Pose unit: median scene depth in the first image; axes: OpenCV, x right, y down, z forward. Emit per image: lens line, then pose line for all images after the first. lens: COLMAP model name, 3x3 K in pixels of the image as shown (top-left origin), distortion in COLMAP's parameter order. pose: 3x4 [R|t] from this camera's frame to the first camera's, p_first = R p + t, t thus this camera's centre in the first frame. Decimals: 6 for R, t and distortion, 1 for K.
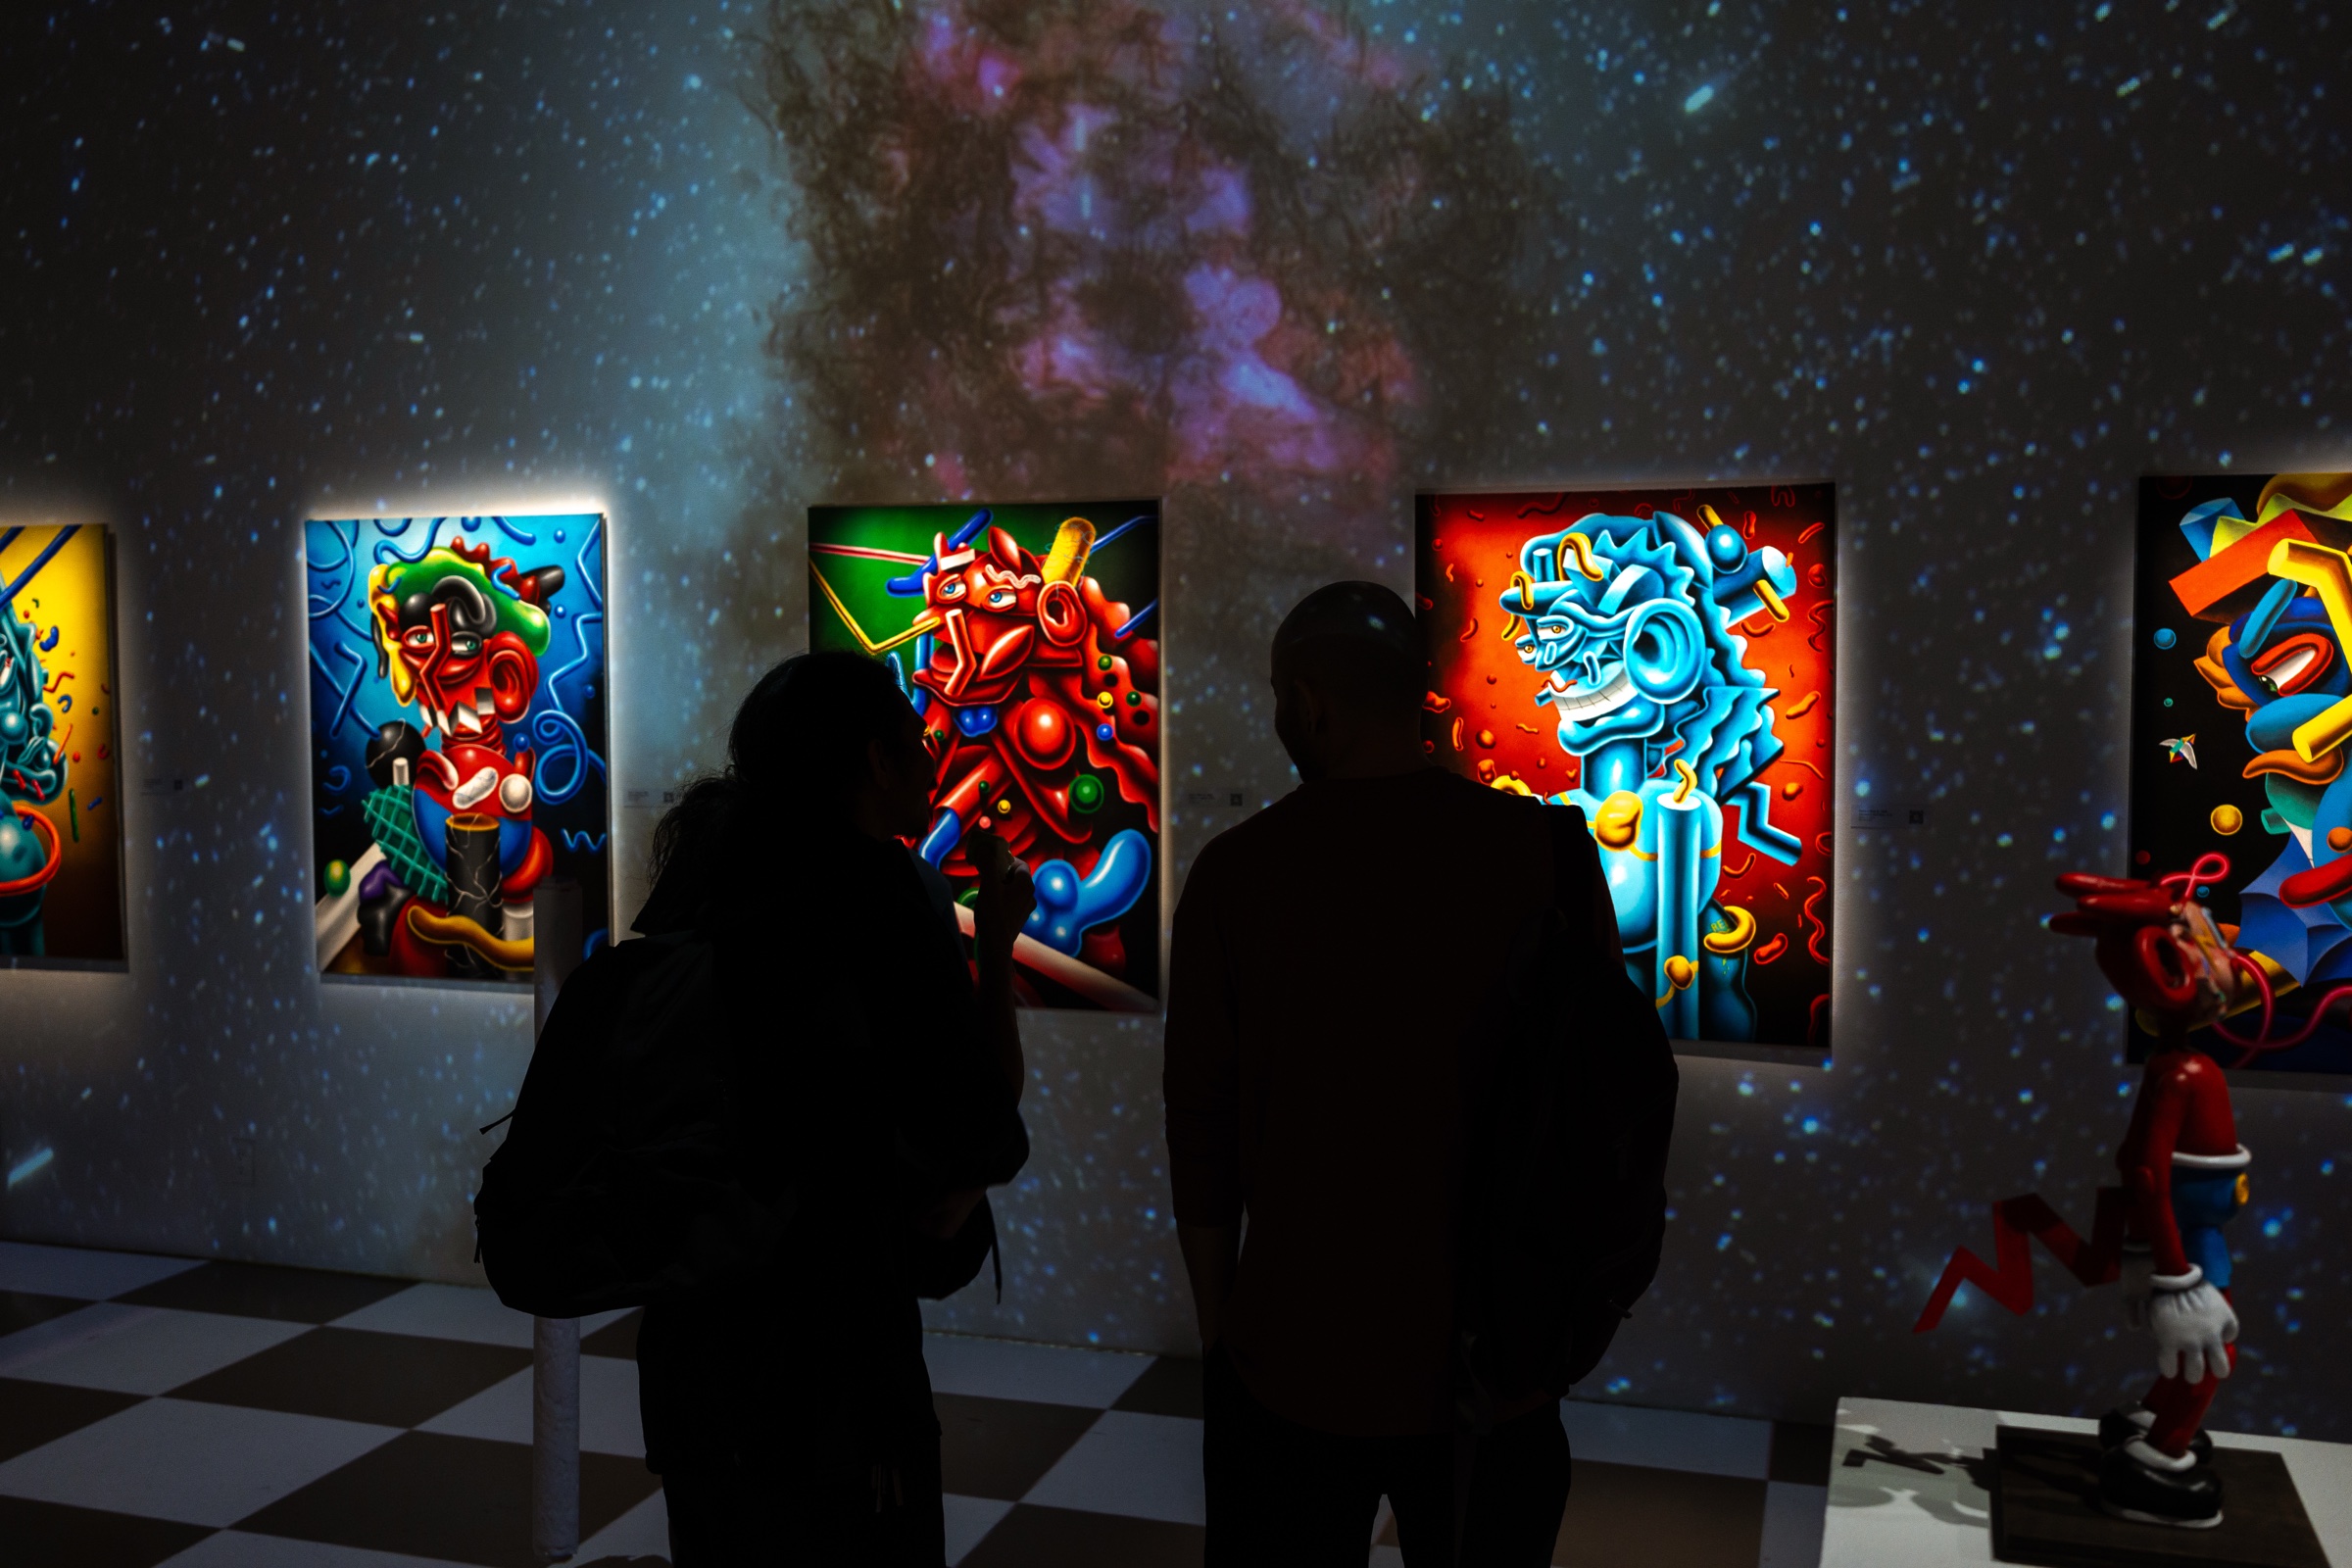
lens RADIAL K [[2284.1, 0, 1182.0], [0, 2284.1, 791.4], [0, 0, 1]] dist [-0.001238, 0.000000]
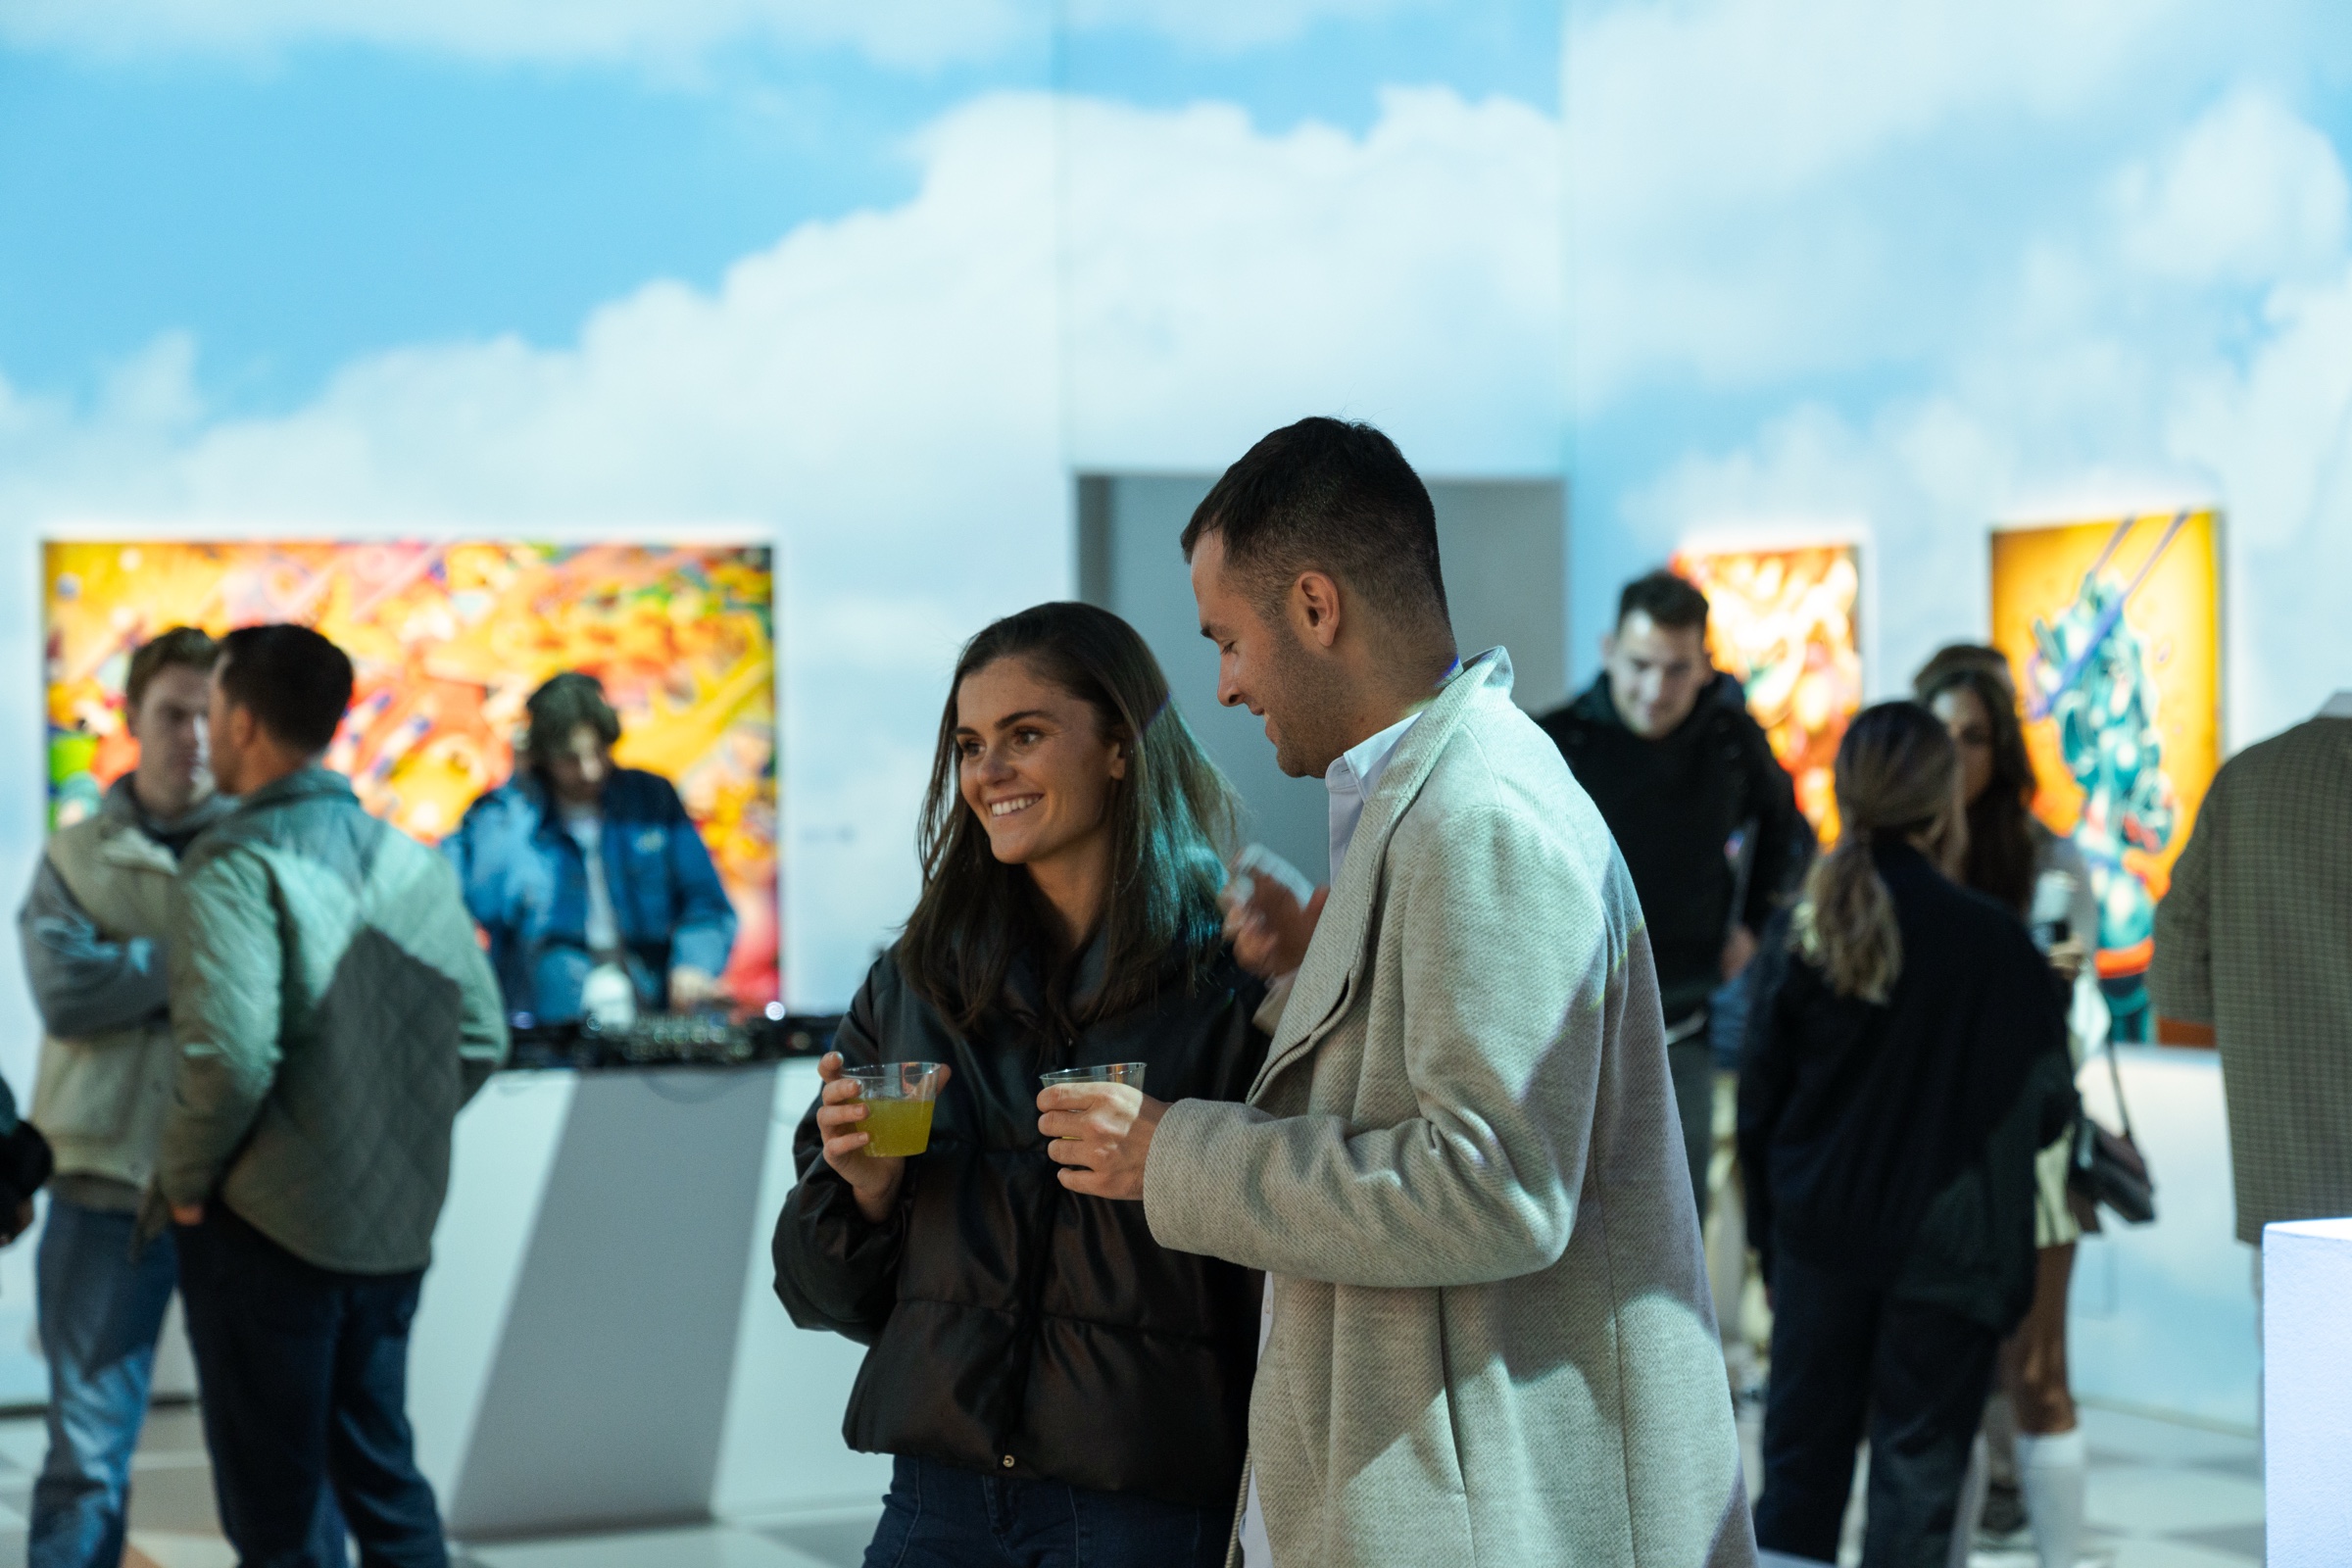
lens RADIAL K [[4662.5, 0, 1184.7], [0, 4662.5, 770.1], [0, 0, 1]] dist [-0.035567, 0.000000]
pose [[0.680826, -0.005667, -0.732423, 0.588234], [-0.031740, 0.998802, -0.037232, 0.058447], [0.731757, 0.048596, 0.679831, -0.463244]]
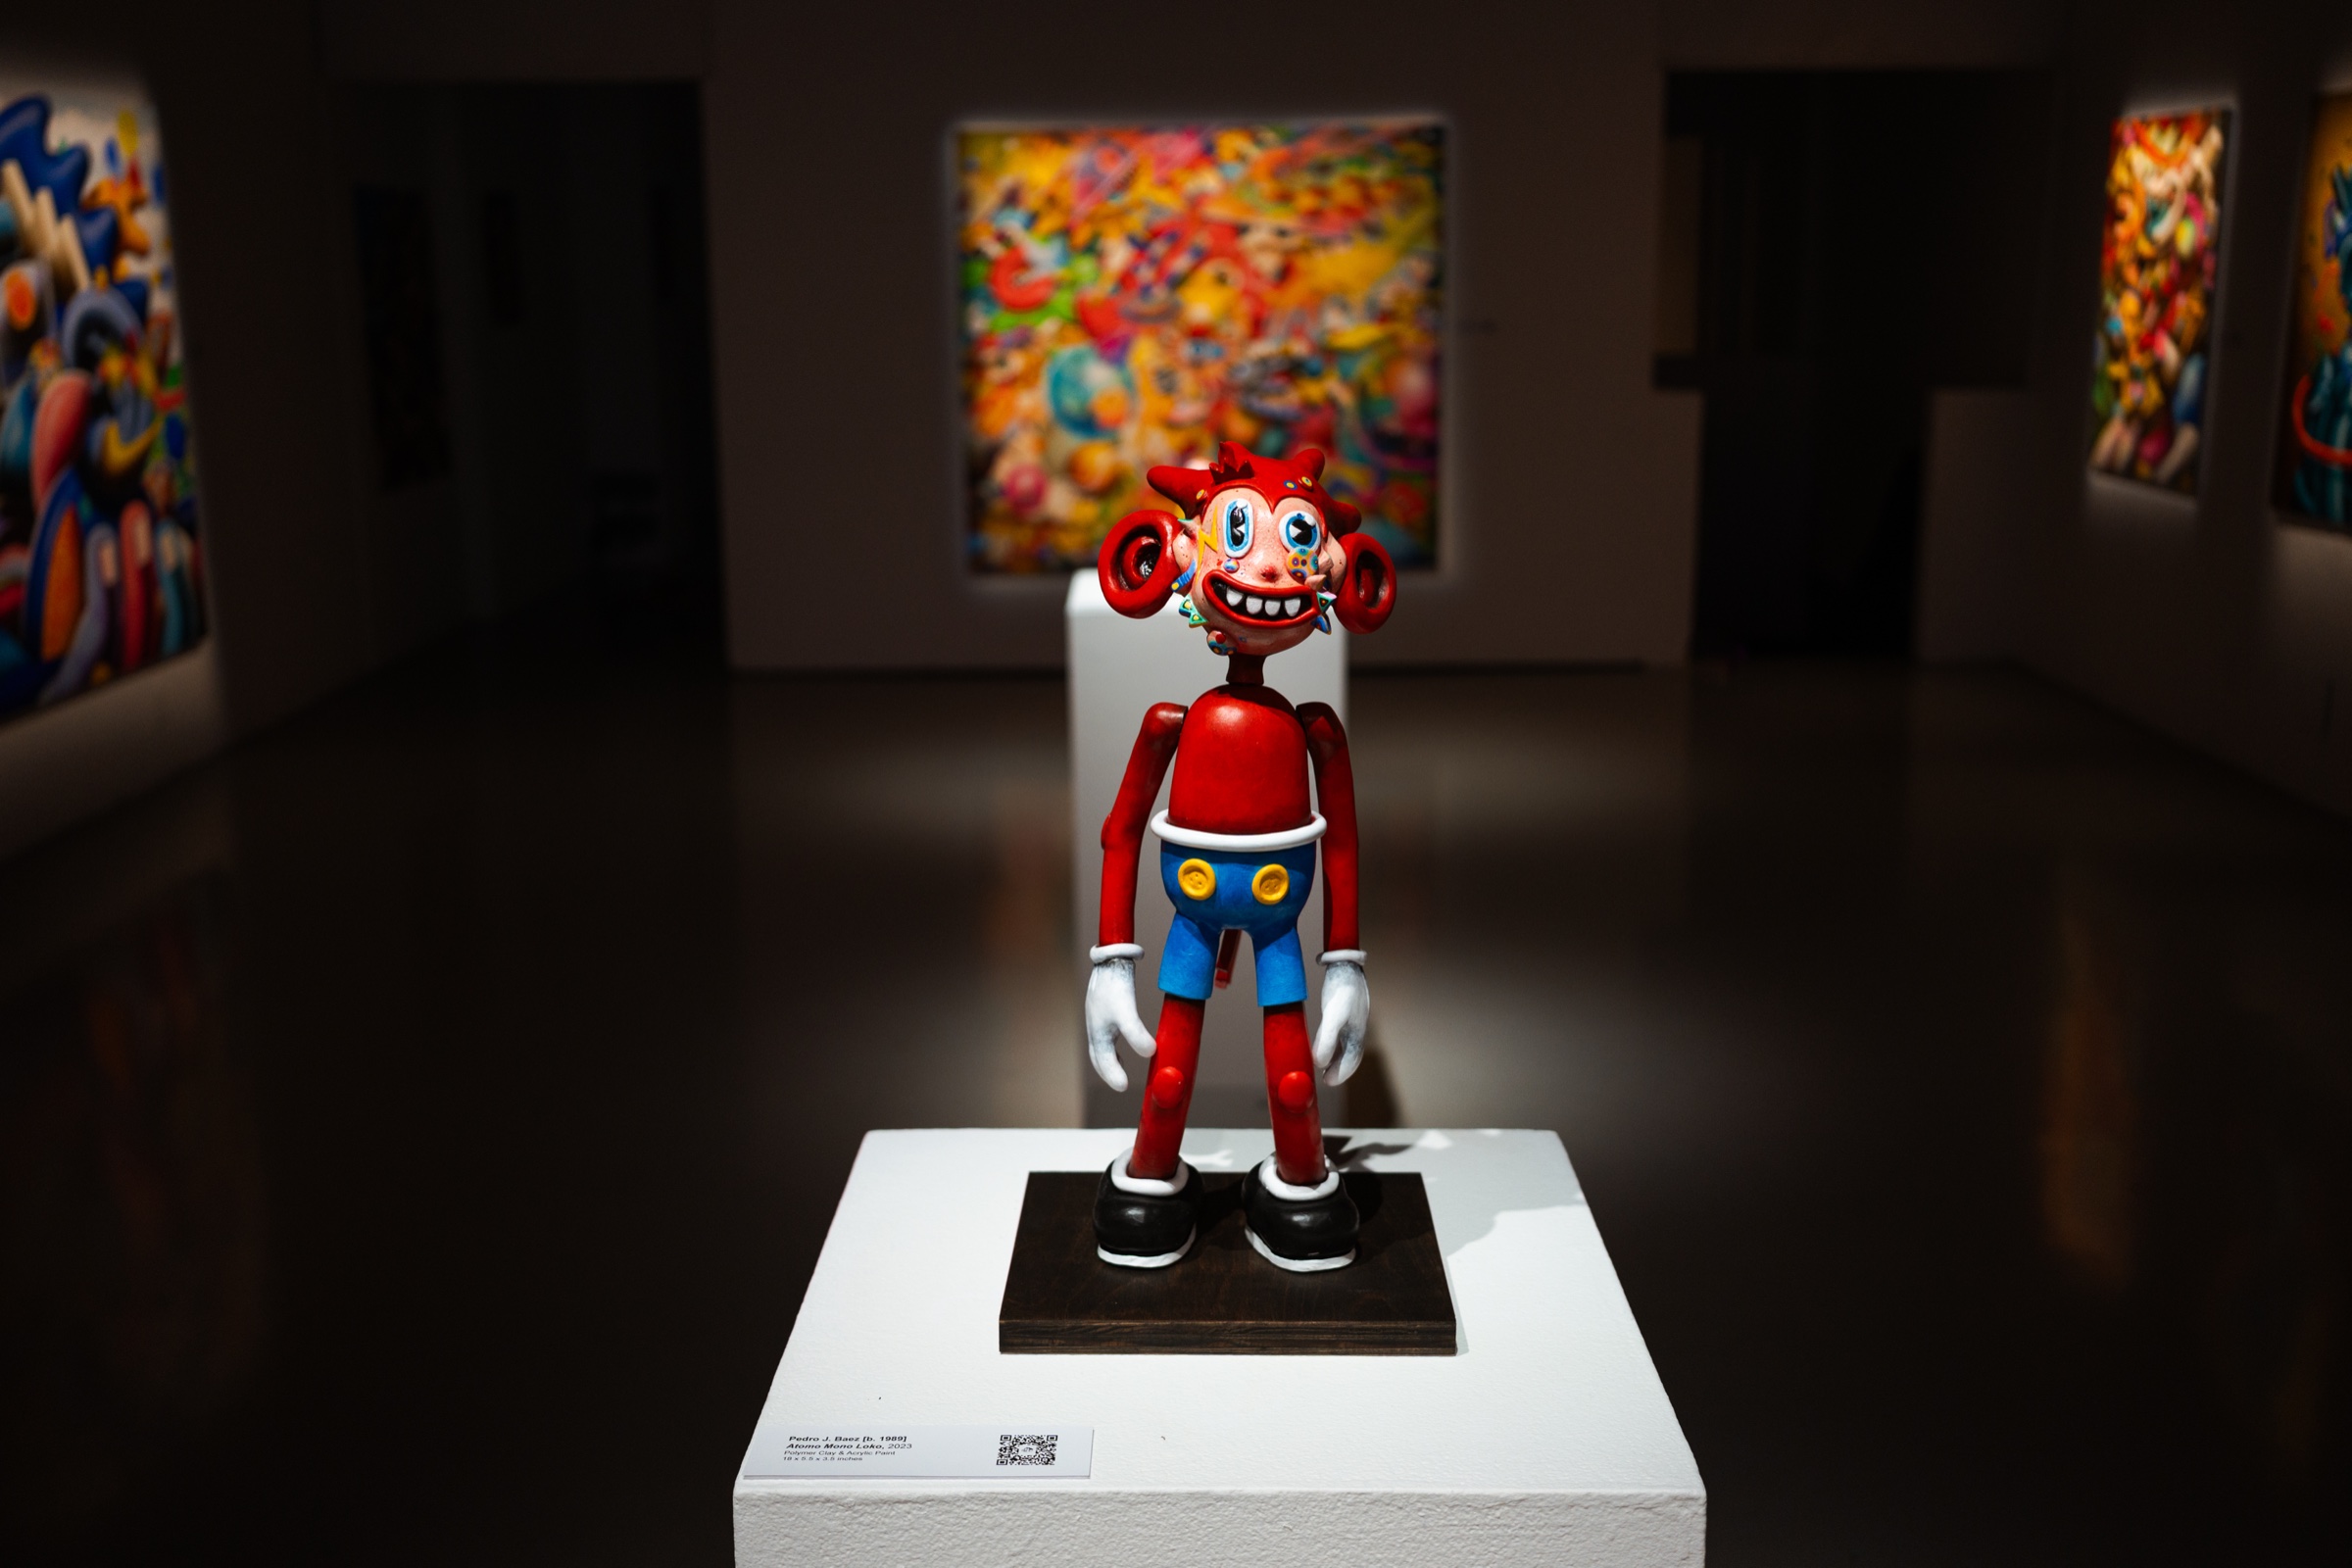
lens RADIAL K [[2284.1, 0, 1164.3], [0, 2284.1, 786.8], [0, 0, 1]] dist [-0.001238, 0.000000]
pose [[0.299538, 0.214346, -0.929695, 0.354666], [-0.049288, 0.976612, 0.209283, -0.001072], [0.952810, -0.016865, 0.303097, 0.248143]]
